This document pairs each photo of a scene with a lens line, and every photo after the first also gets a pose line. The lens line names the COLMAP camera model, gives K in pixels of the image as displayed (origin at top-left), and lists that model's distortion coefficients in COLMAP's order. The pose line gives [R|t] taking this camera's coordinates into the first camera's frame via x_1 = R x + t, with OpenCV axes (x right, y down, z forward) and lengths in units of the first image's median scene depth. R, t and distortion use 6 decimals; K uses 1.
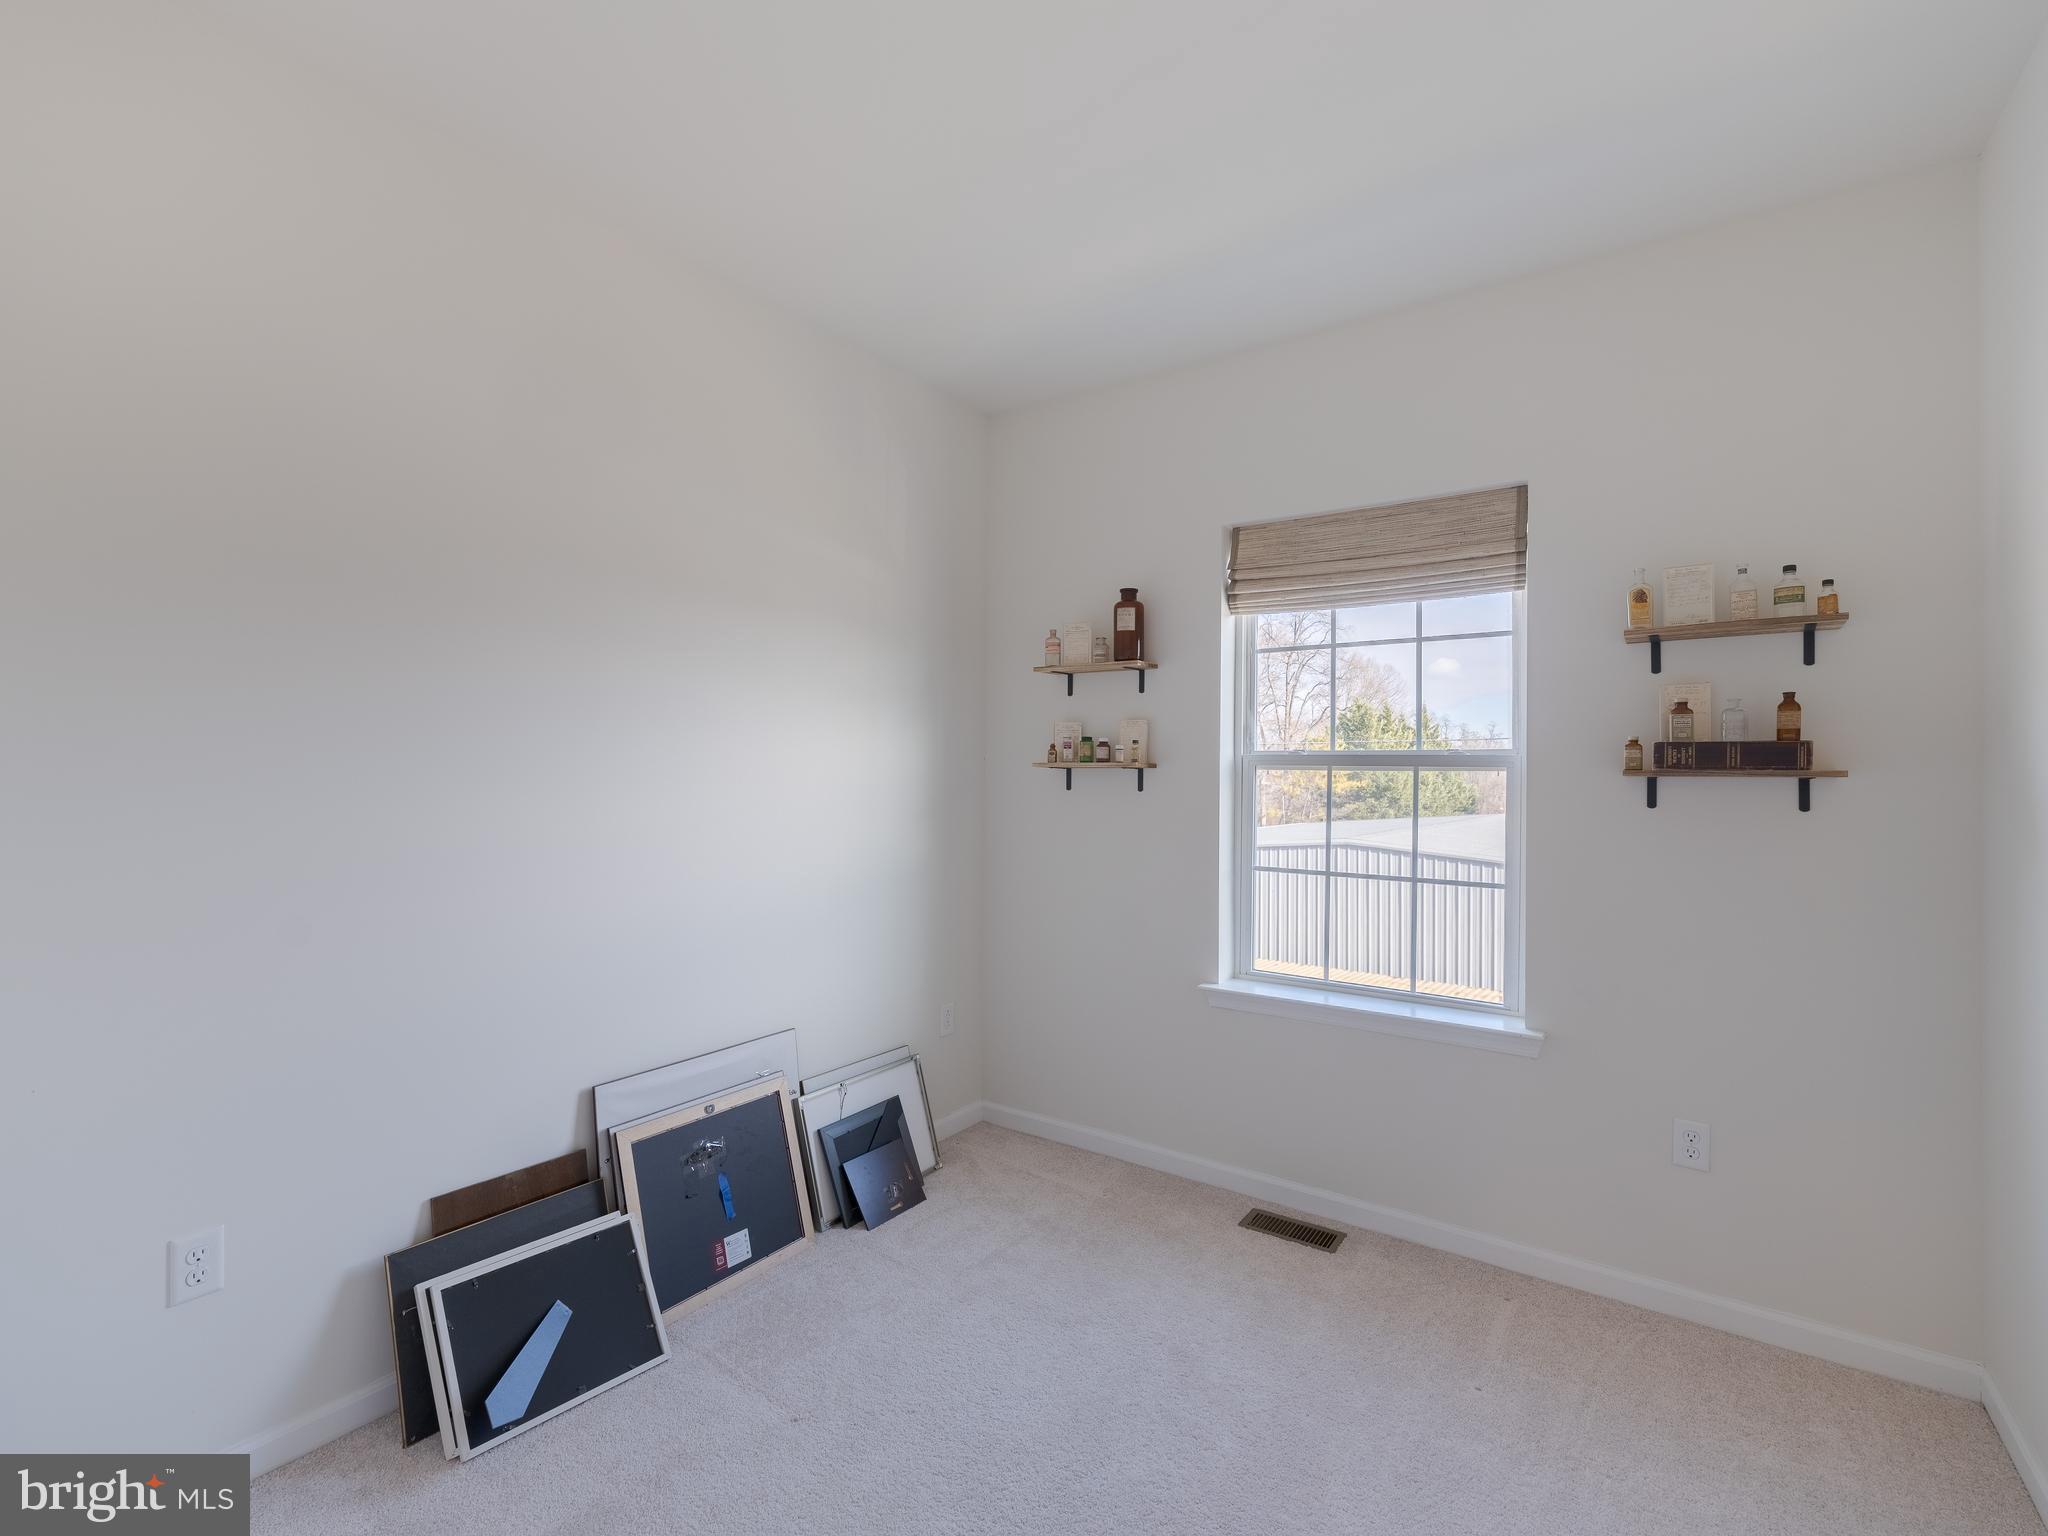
lens RADIAL K [[927.8, 0, 1018.3], [0, 927.8, 761.6], [0, 0, 1]] dist [-0.000274, -0.005294]
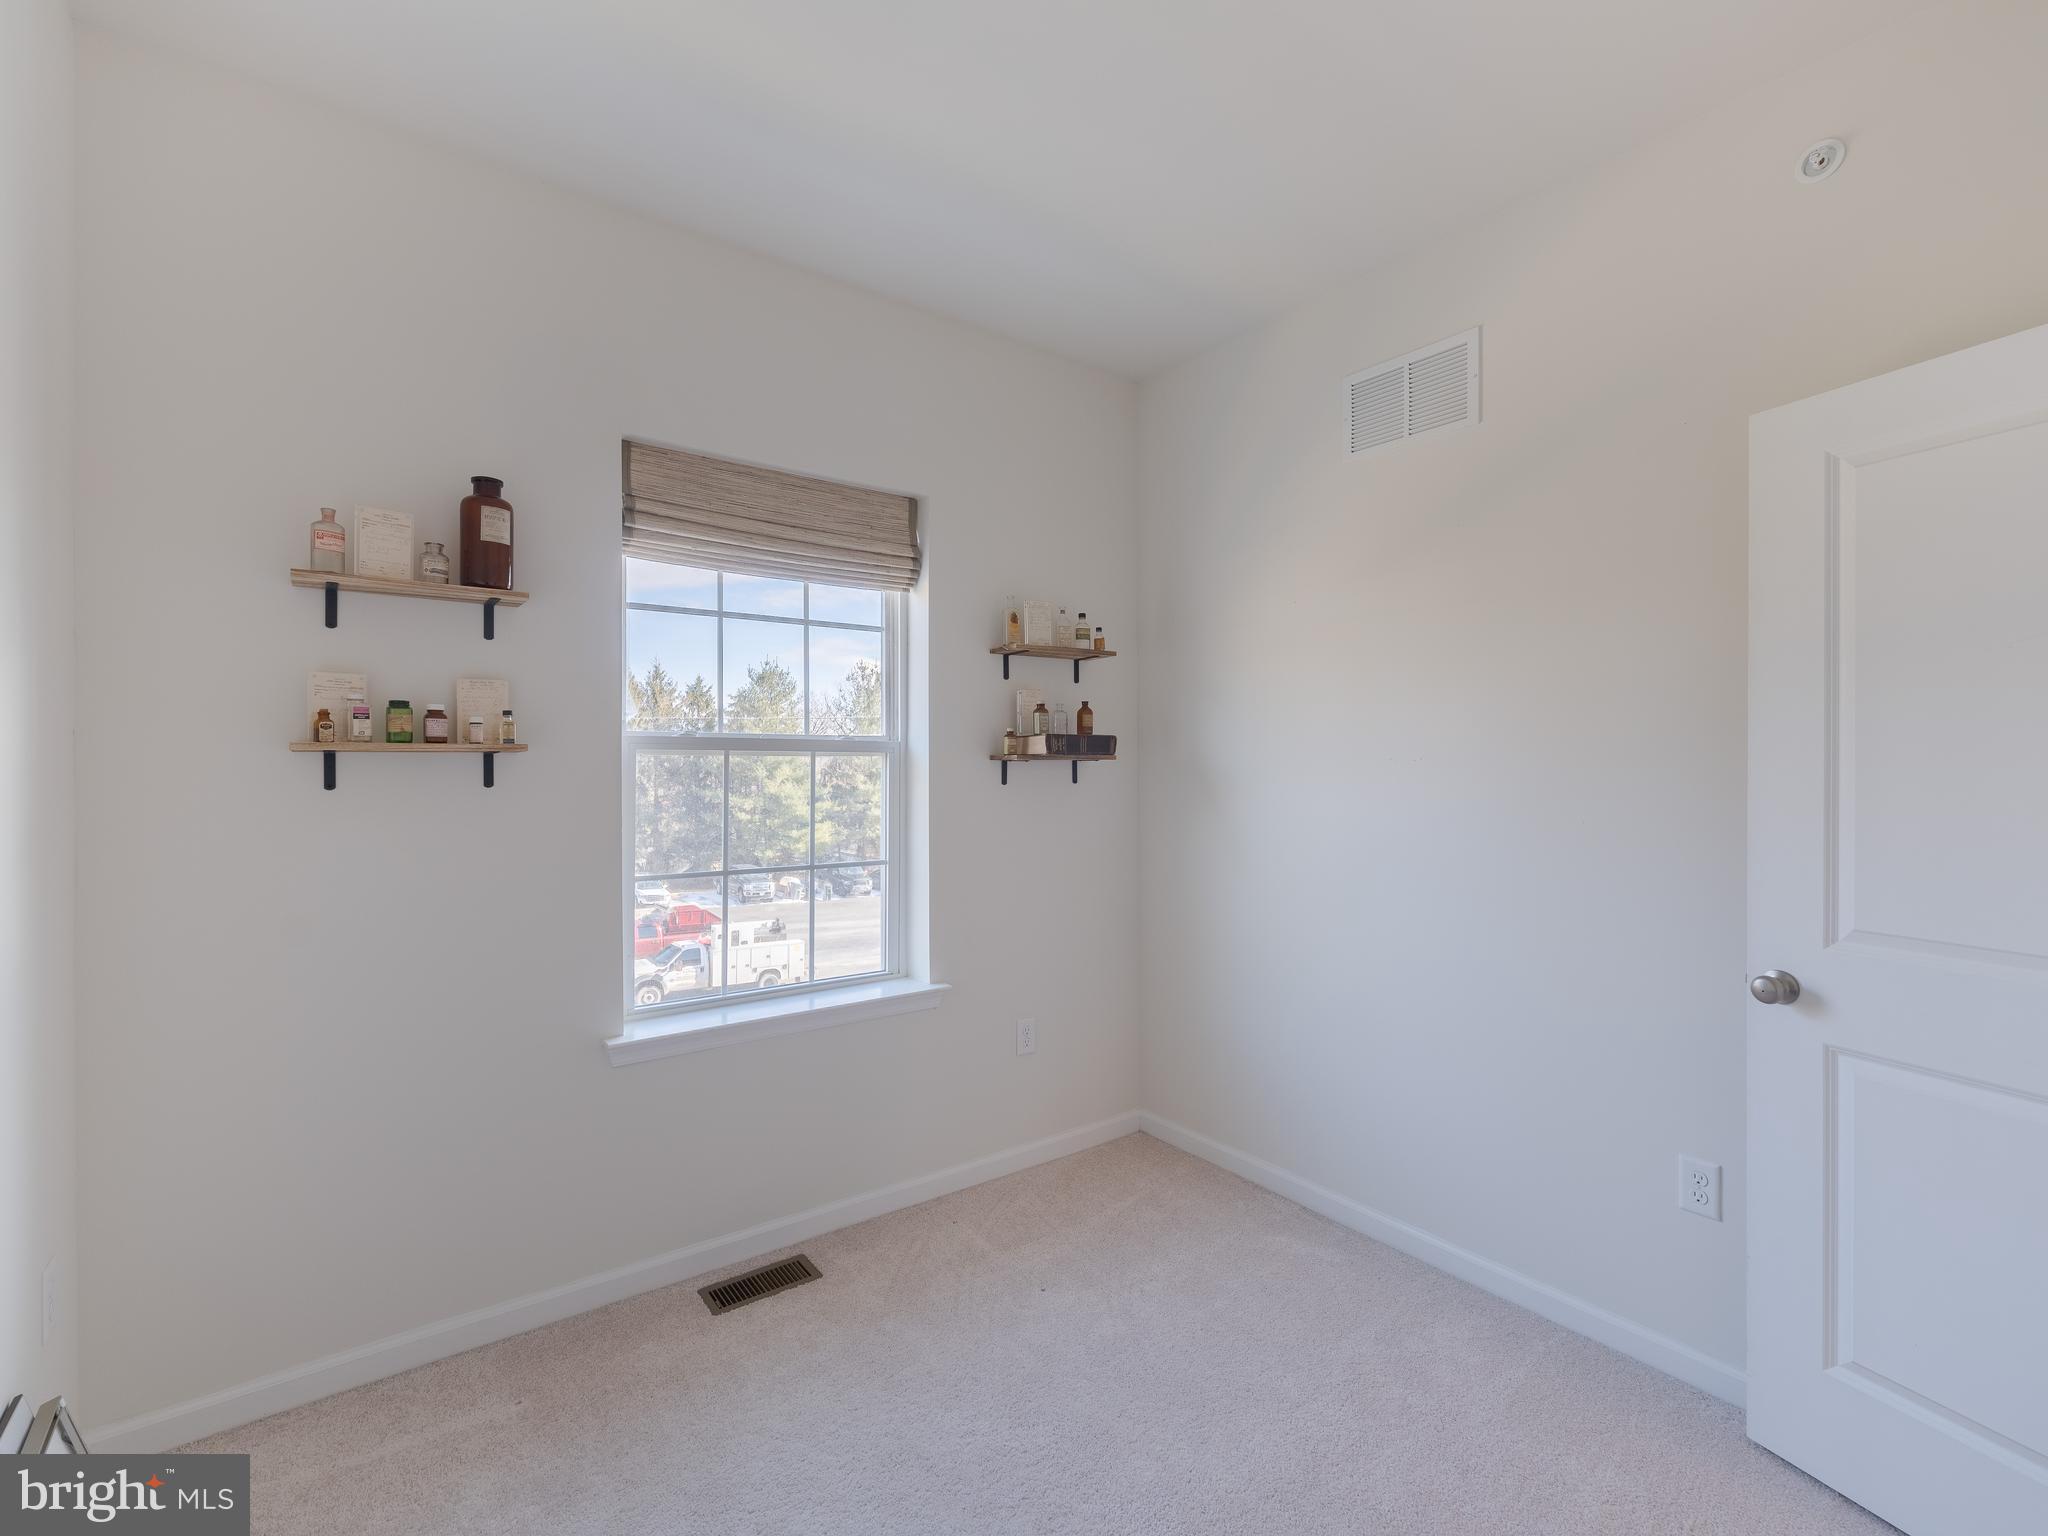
lens RADIAL K [[927.8, 0, 1018.3], [0, 927.8, 761.6], [0, 0, 1]] dist [-0.000274, -0.005294]
pose [[0.308101, -0.009639, 0.951305, -0.431757], [-0.011949, 0.999831, 0.014000, -0.000193], [-0.951279, -0.015681, 0.307934, 0.485322]]
